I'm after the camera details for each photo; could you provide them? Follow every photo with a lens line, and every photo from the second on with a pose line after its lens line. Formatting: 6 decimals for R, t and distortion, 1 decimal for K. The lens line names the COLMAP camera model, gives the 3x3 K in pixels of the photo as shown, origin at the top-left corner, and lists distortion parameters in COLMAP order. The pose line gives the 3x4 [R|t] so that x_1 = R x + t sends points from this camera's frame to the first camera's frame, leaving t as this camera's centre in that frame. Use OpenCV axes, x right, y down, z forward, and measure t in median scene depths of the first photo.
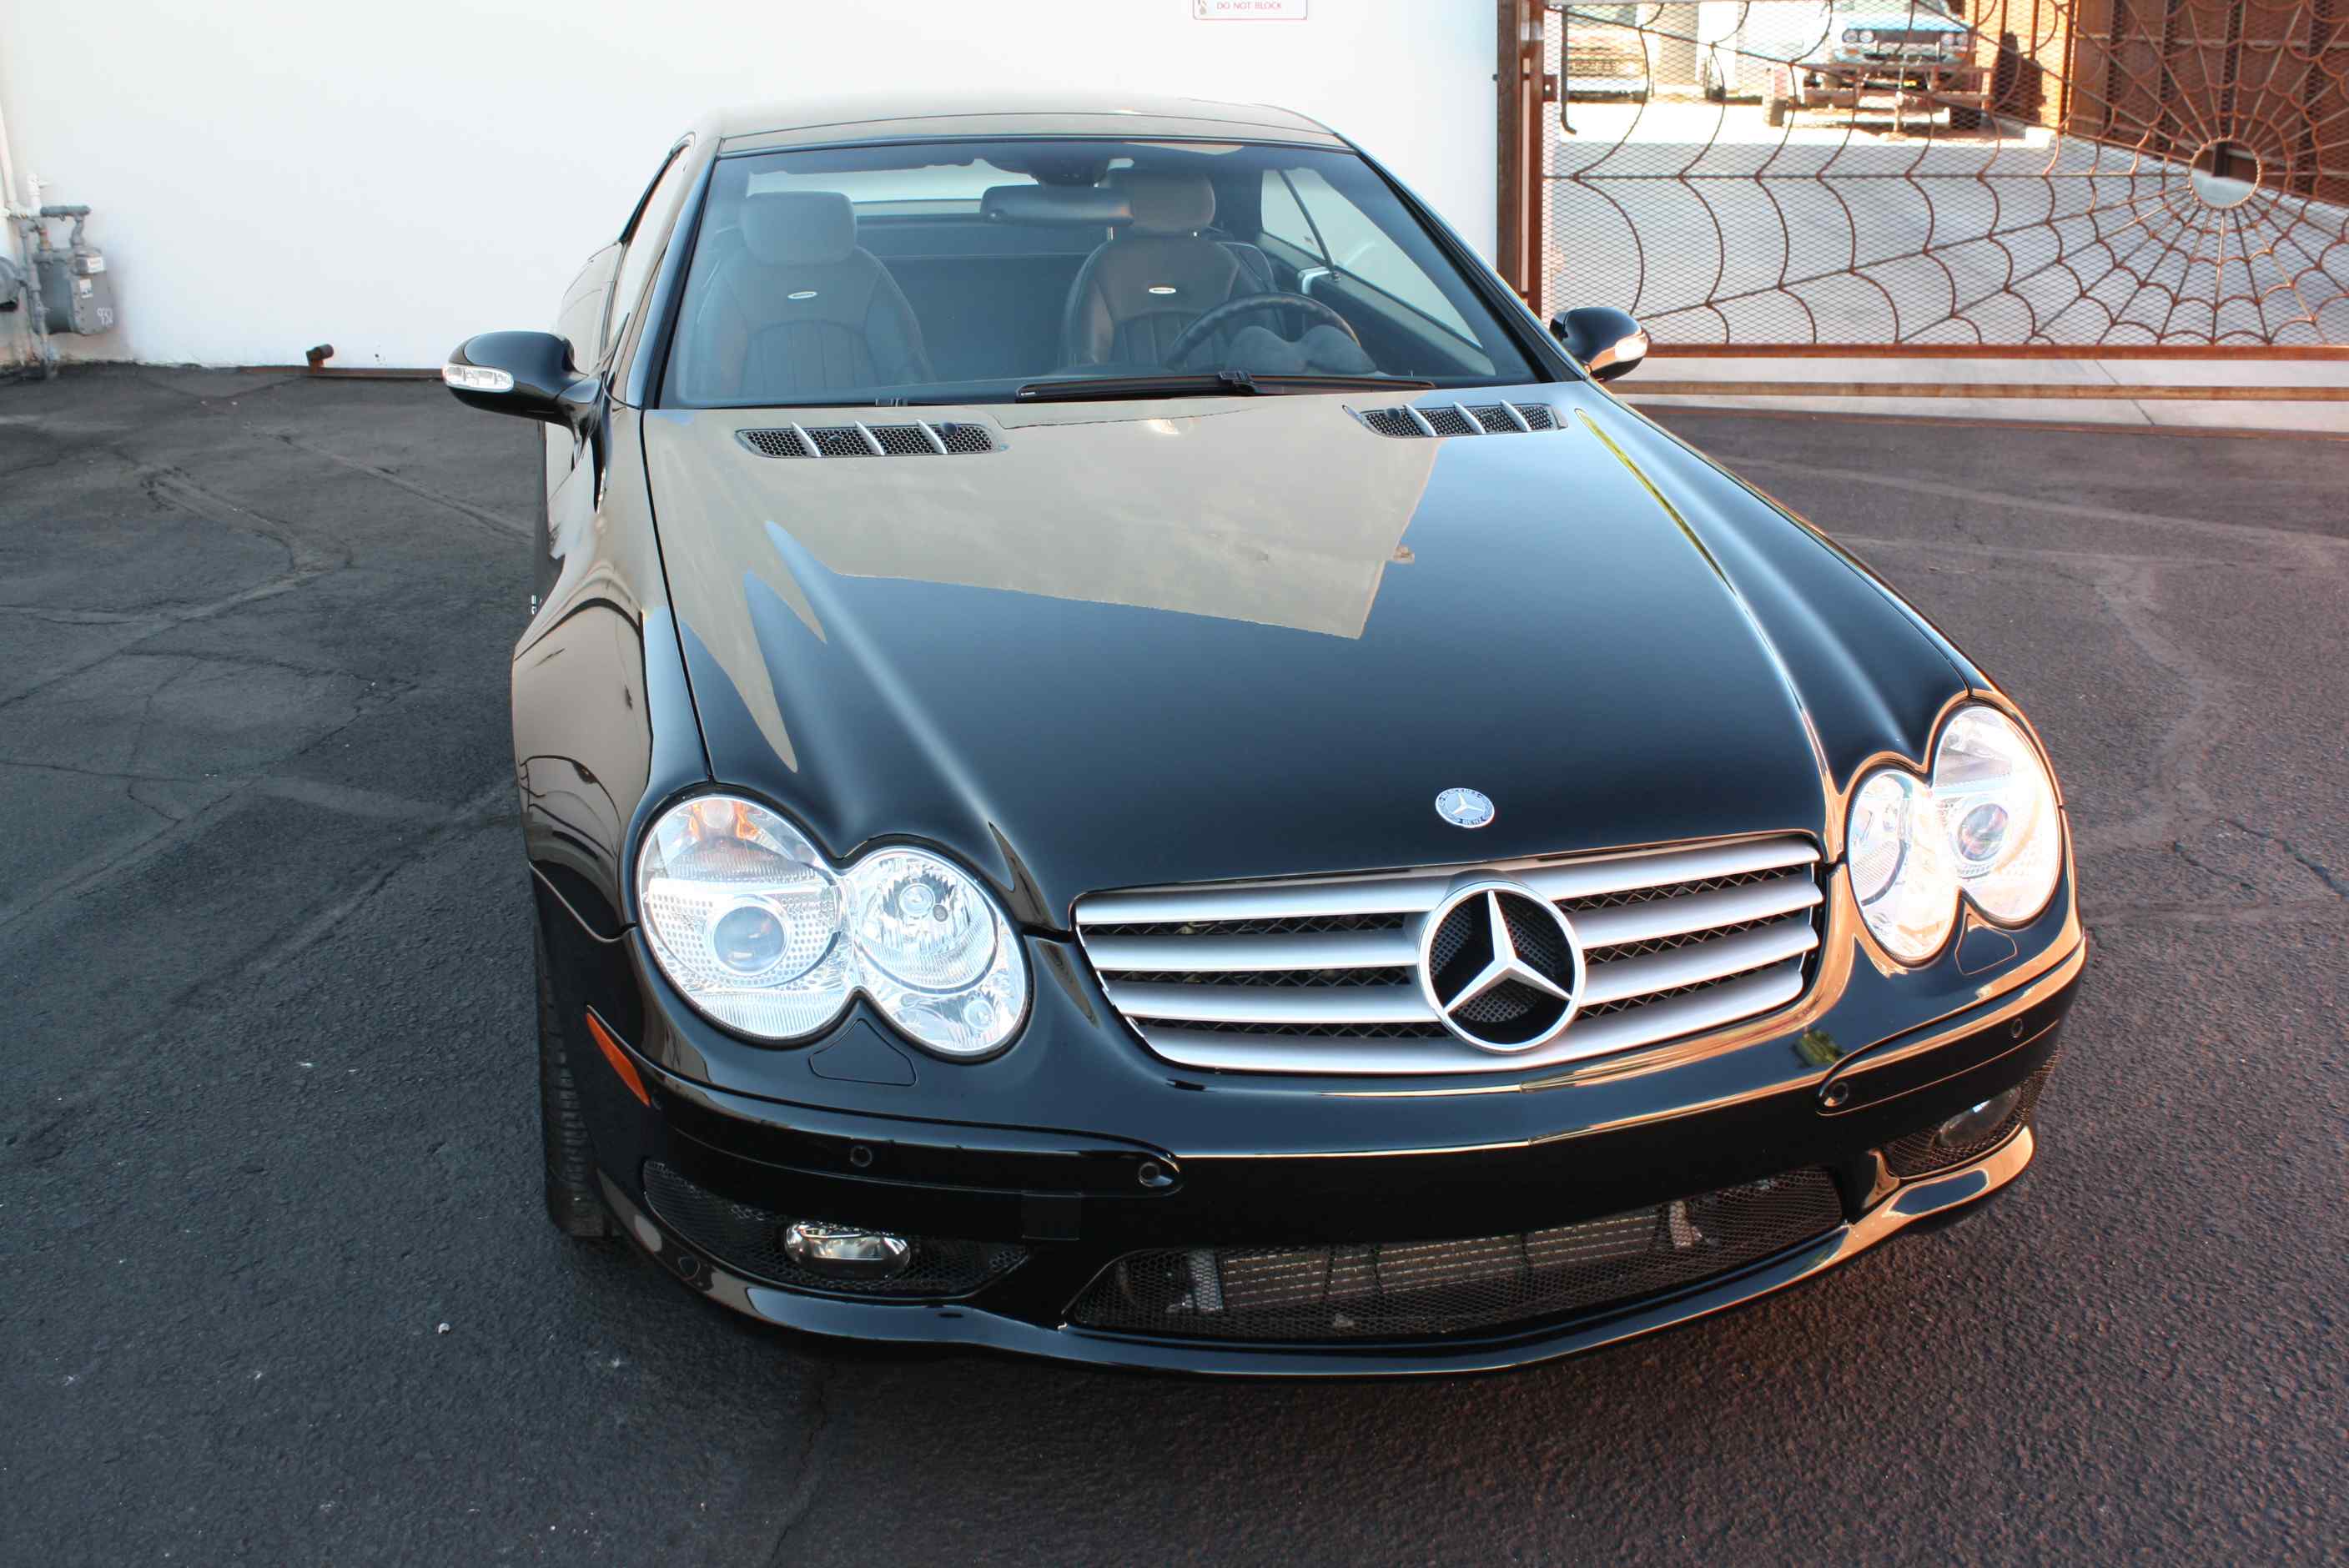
lens RADIAL K [[2344.1, 0, 1174.5], [0, 2344.1, 784.0], [0, 0, 1]] dist [-0.138837, 0.137534]
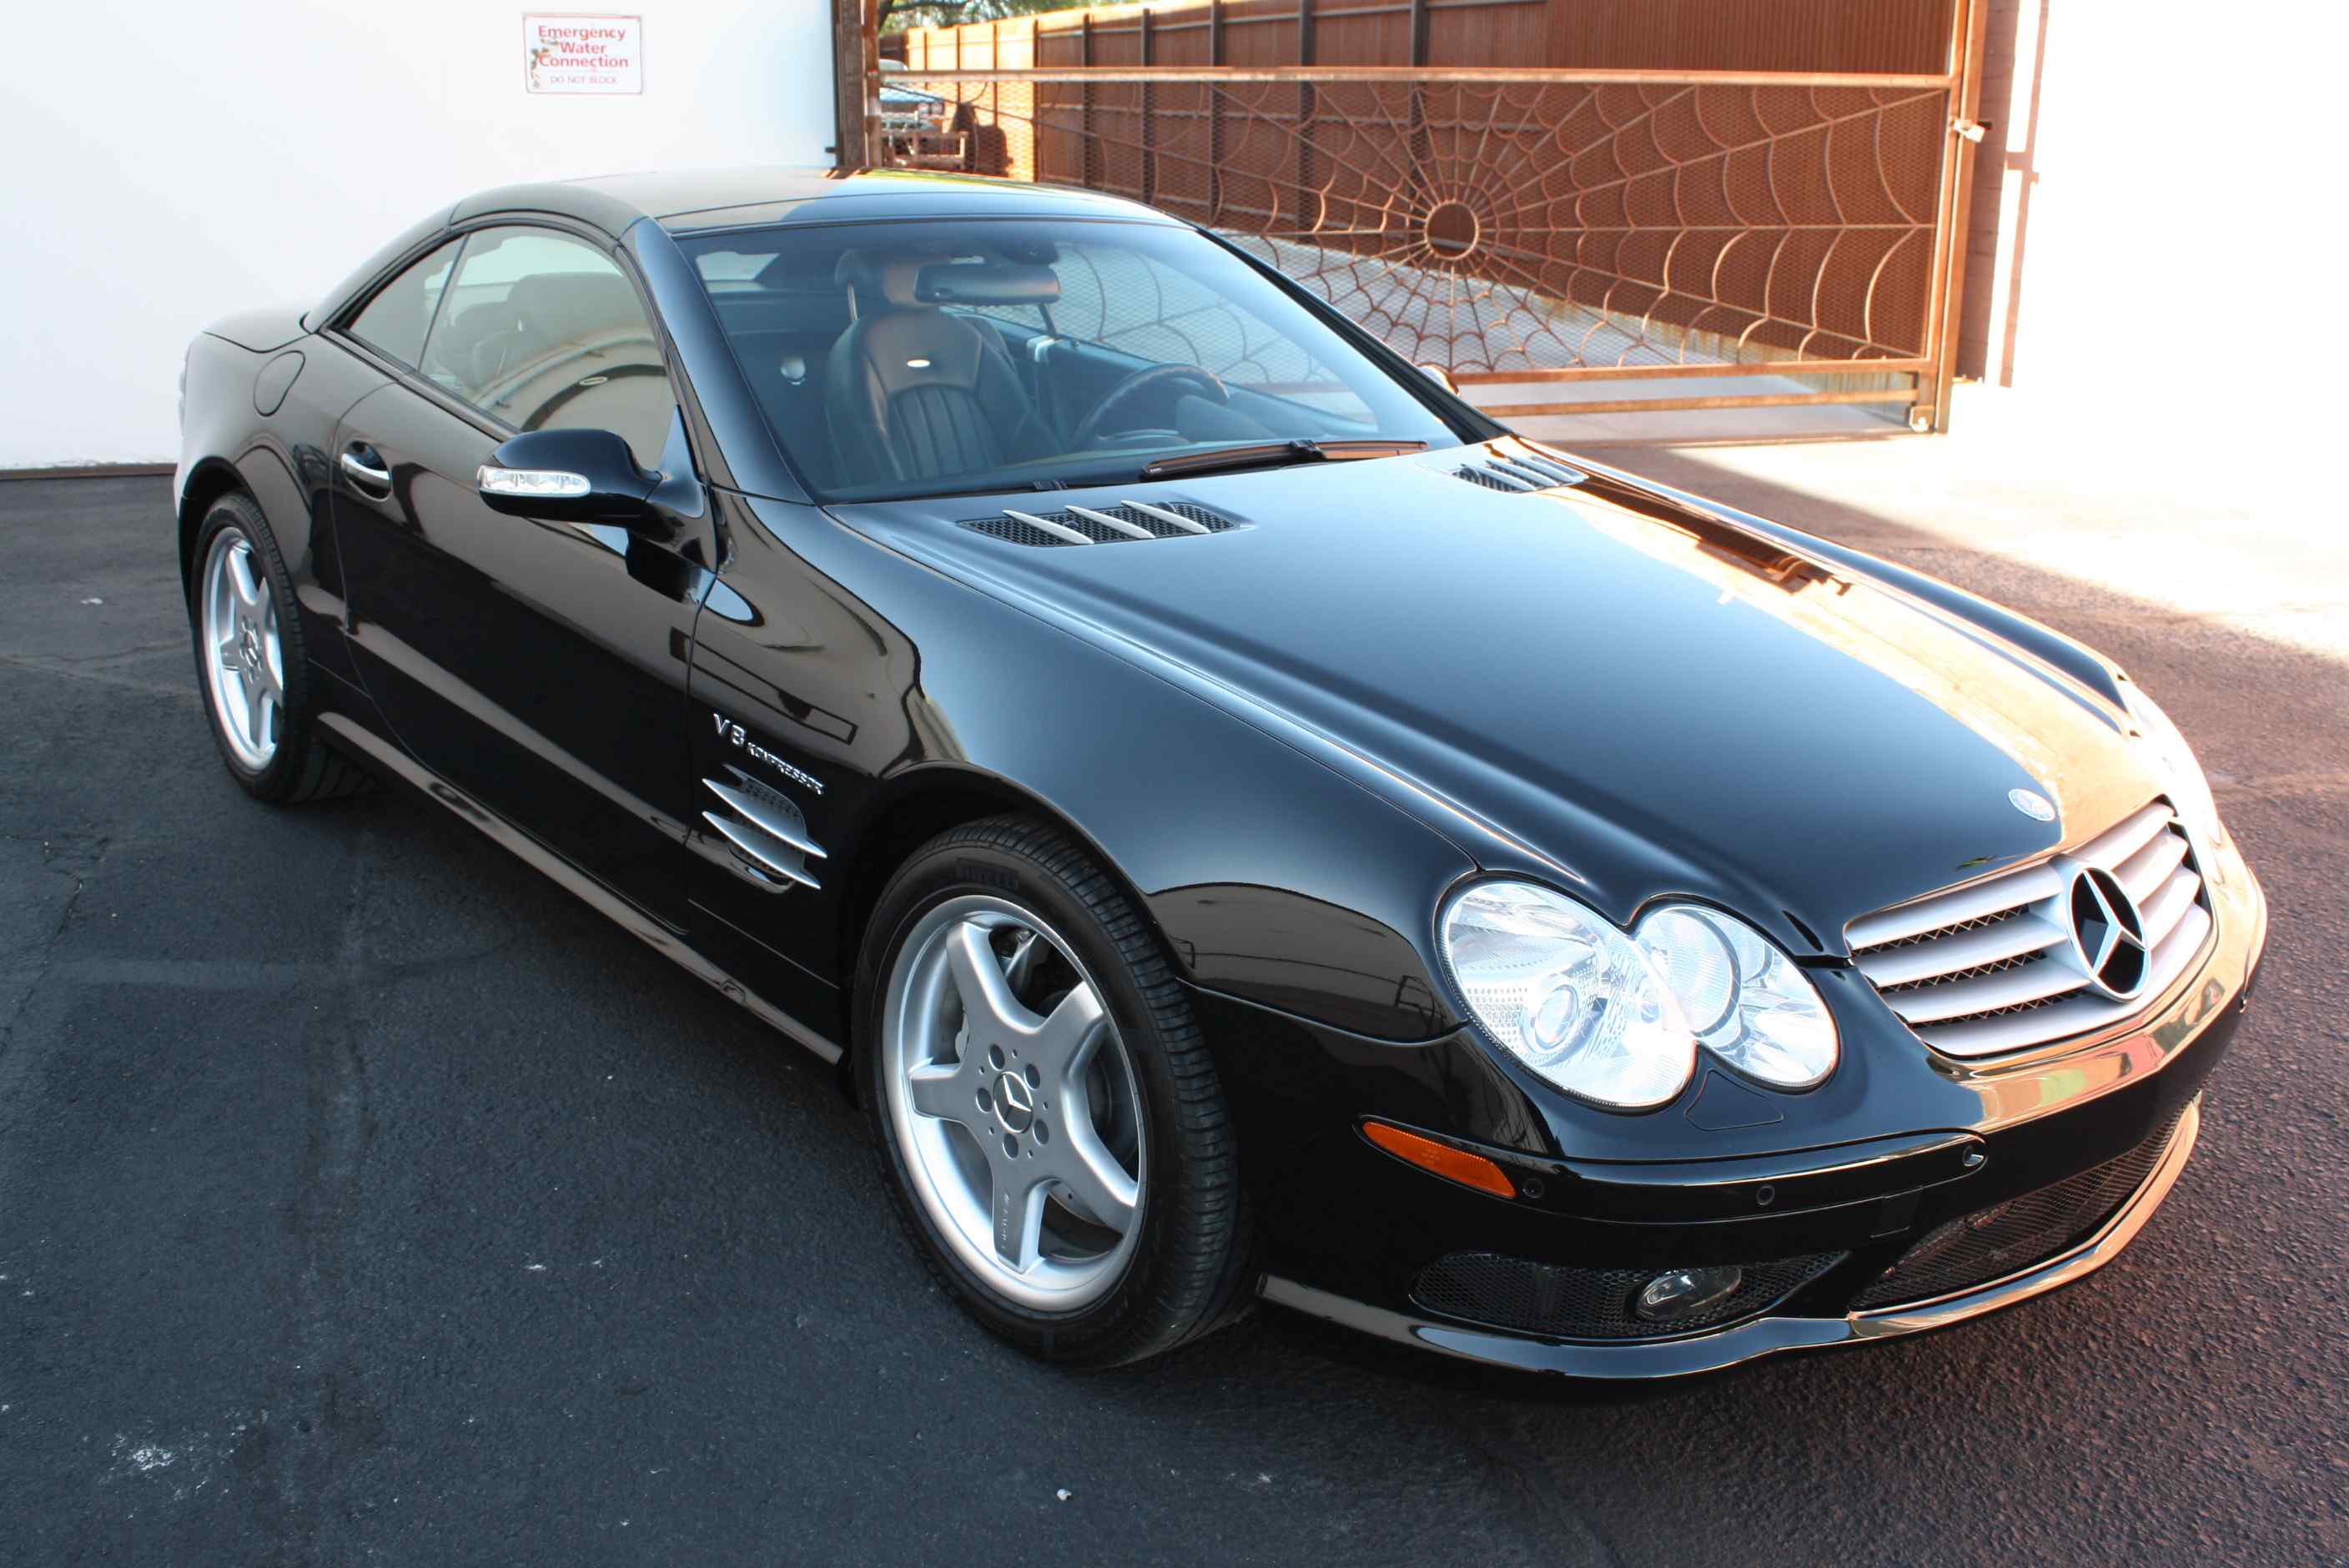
lens RADIAL K [[2182.9, 0, 1174.5], [0, 2182.9, 784.0], [0, 0, 1]] dist [-0.154429, 0.161074]
pose [[0.886987, -0.114800, 0.447298, -0.206179], [0.117687, 0.992819, 0.021437, -0.020770], [-0.446547, 0.033627, 0.894128, 0.061441]]
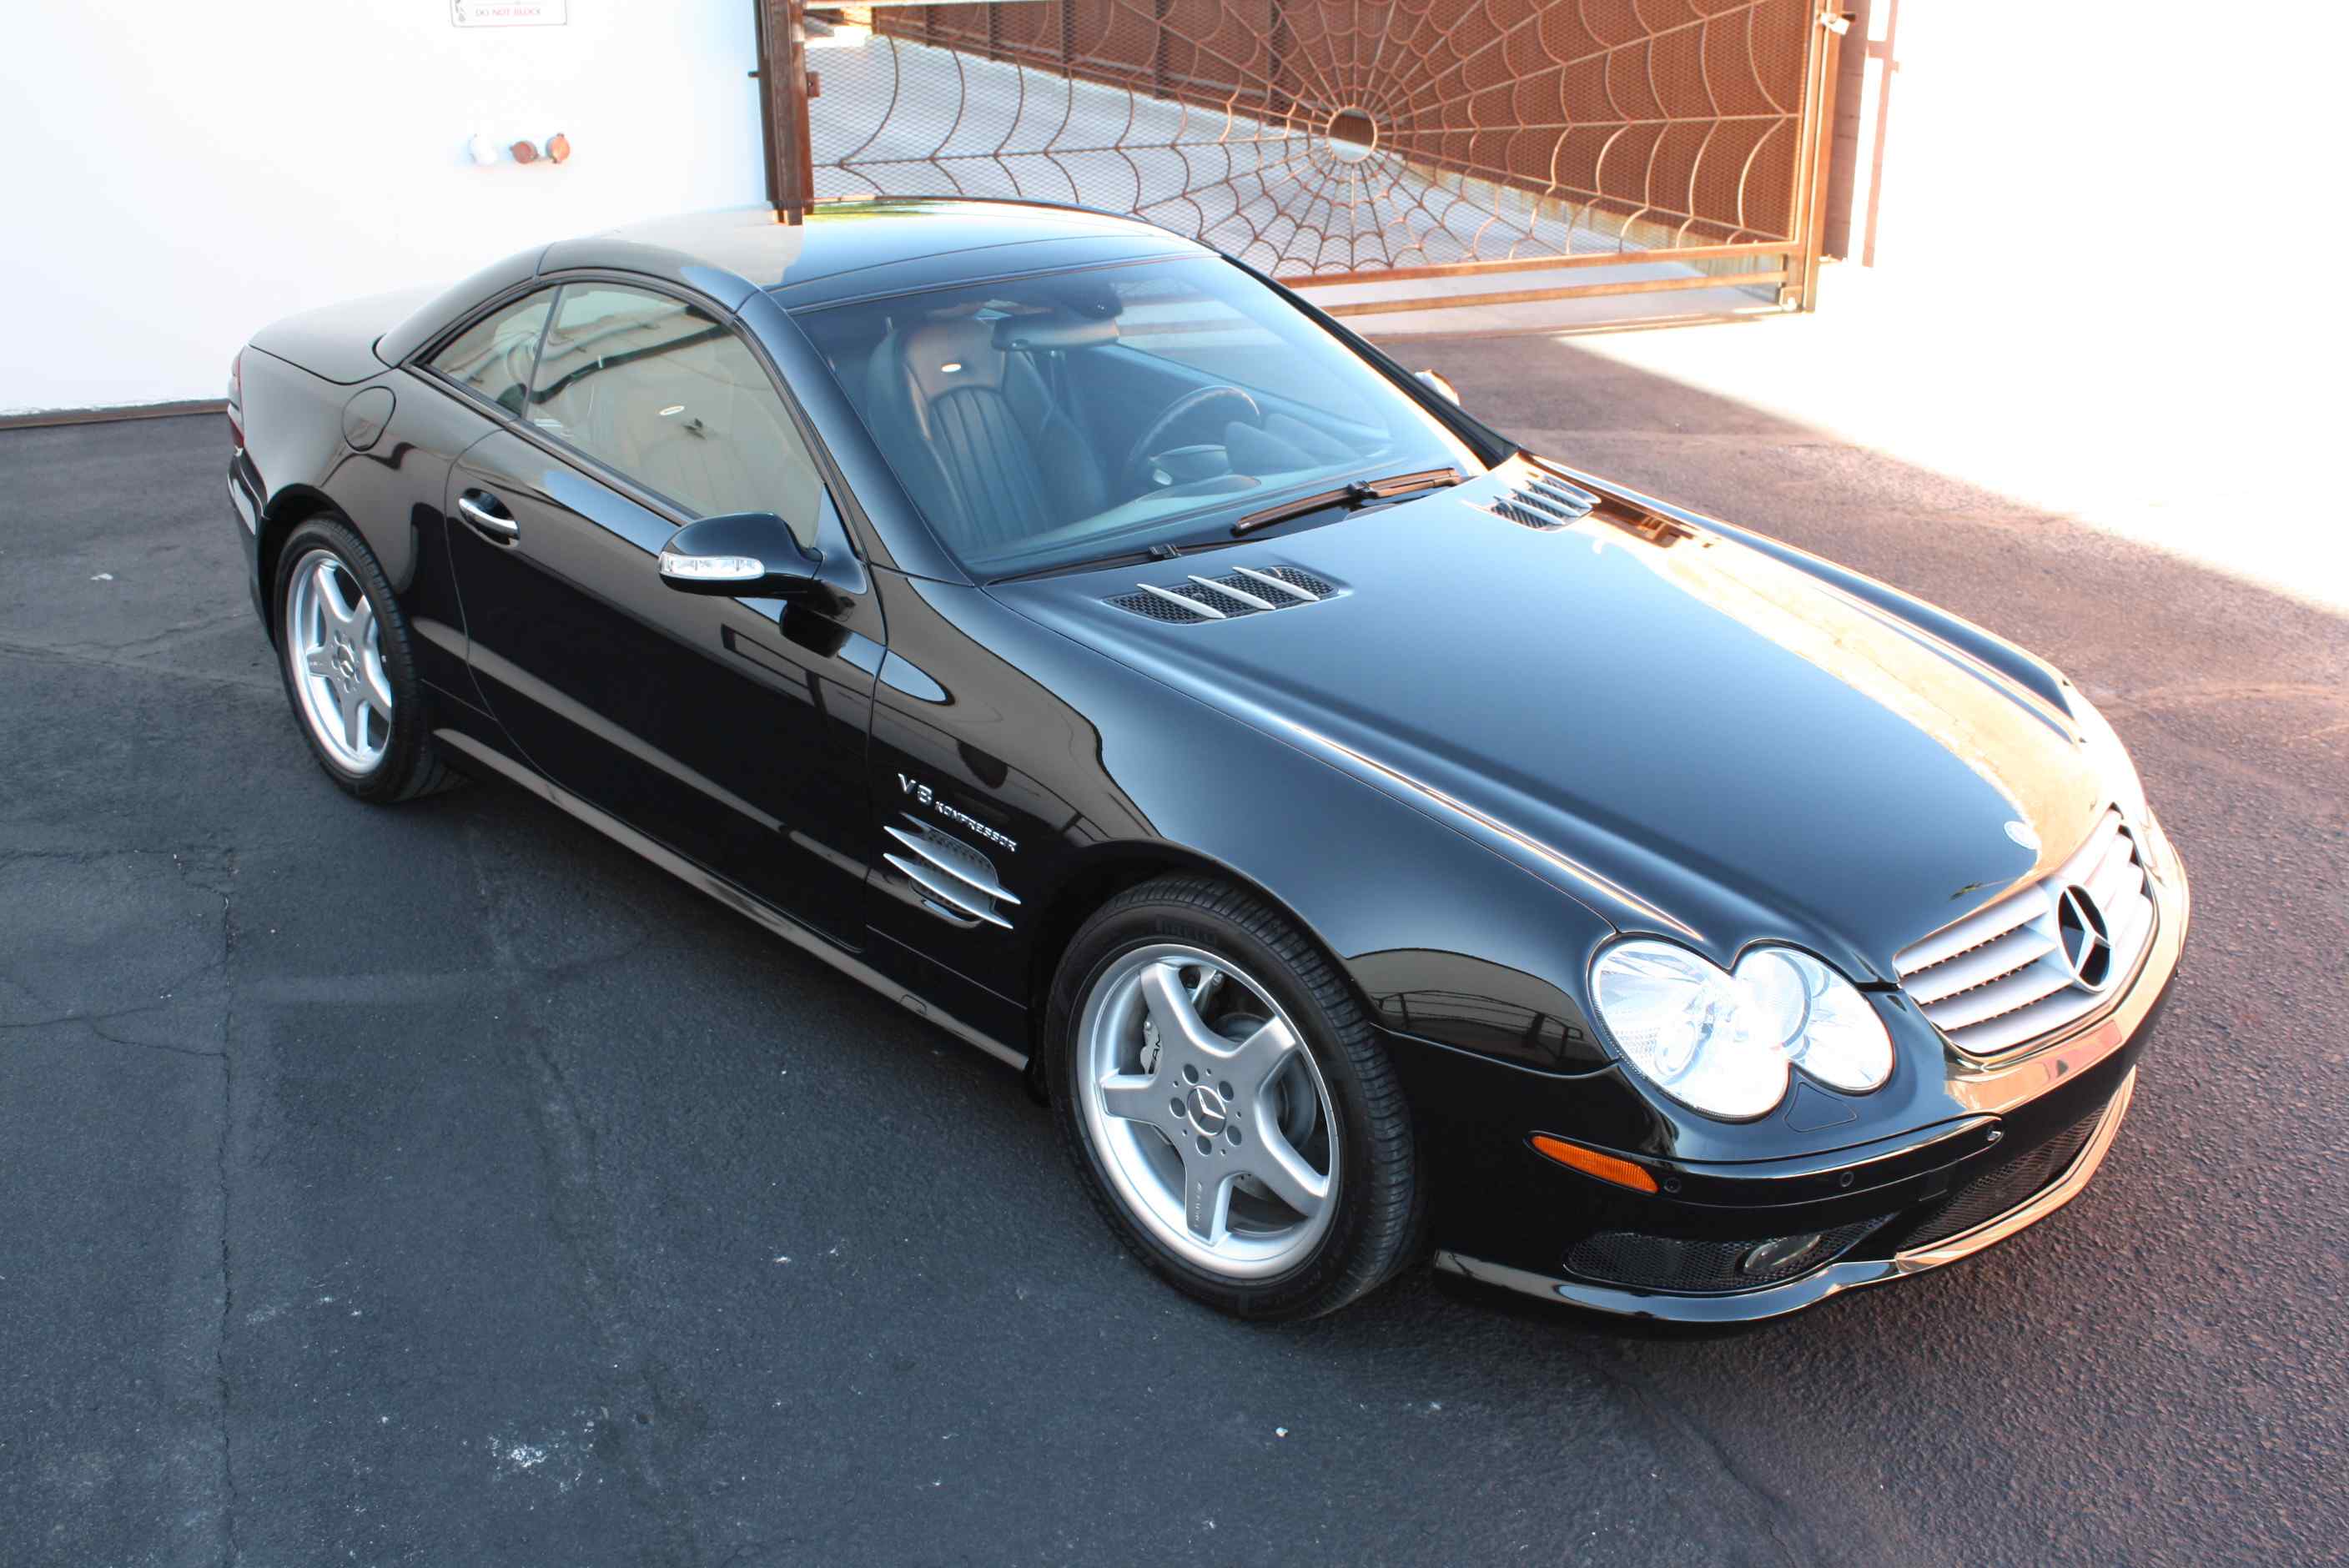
lens RADIAL K [[2182.9, 0, 1174.5], [0, 2182.9, 784.0], [0, 0, 1]] dist [-0.154429, 0.161074]
pose [[0.844004, -0.188414, 0.502153, -0.275252], [0.149416, 0.981798, 0.117249, -0.071706], [-0.515105, -0.023929, 0.856793, 0.033624]]
